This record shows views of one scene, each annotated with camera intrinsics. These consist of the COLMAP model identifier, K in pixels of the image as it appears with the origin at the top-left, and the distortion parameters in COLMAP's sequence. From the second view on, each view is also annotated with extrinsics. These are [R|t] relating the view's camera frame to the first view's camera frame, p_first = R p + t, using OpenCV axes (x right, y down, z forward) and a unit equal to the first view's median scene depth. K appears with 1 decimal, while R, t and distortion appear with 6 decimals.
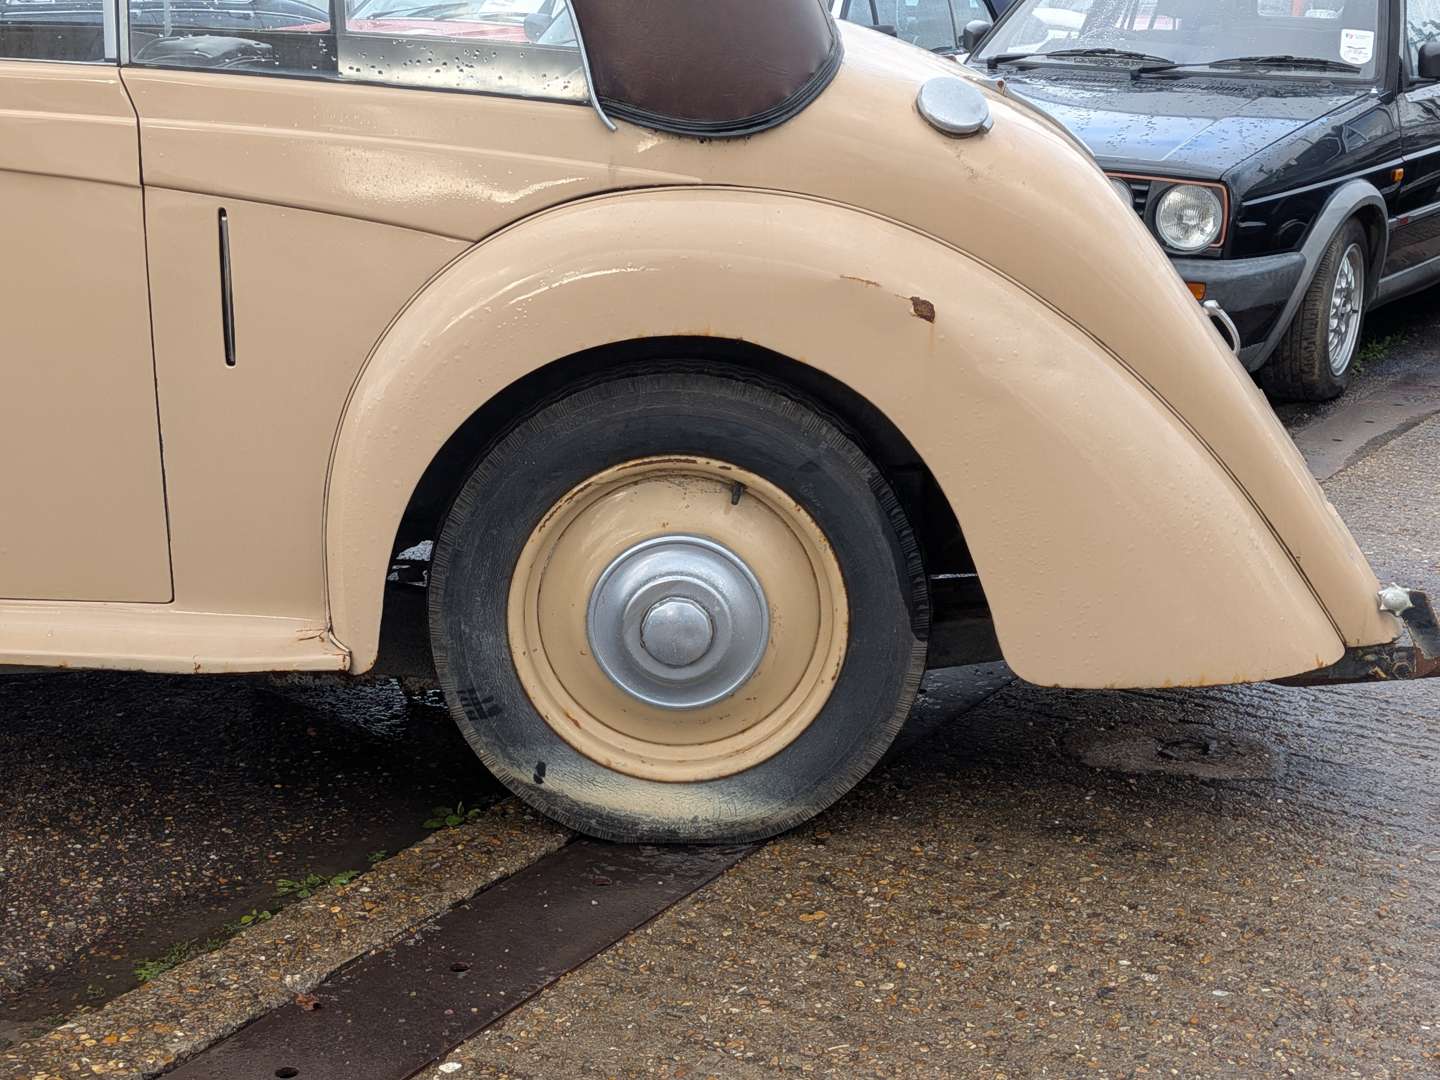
lens RADIAL K [[2071.1, 0, 728.2], [0, 2071.1, 547.0], [0, 0, 1]] dist [0.037510, 0.000000]
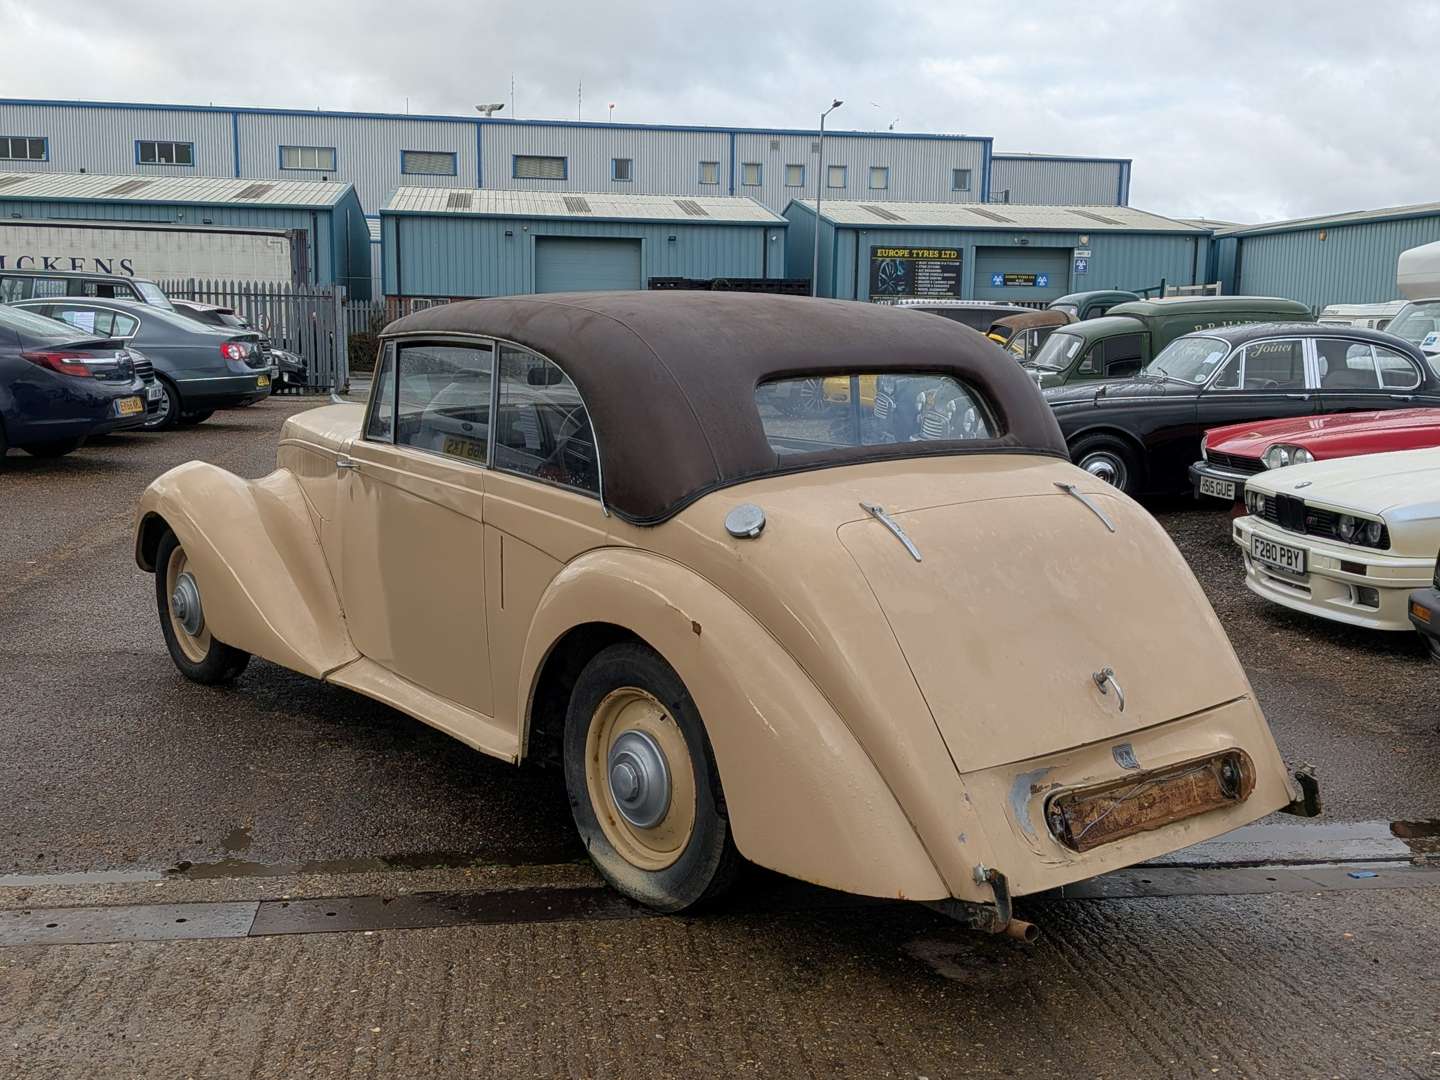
lens RADIAL K [[1542.8, 0, 720.0], [0, 1542.8, 629.4], [0, 0, 1]] dist [0.035405, 0.000000]
pose [[0.643360, 0.138853, -0.752866, 1.038951], [-0.201646, 0.979423, 0.008321, -0.120318], [0.738530, 0.146460, 0.658121, 0.126766]]
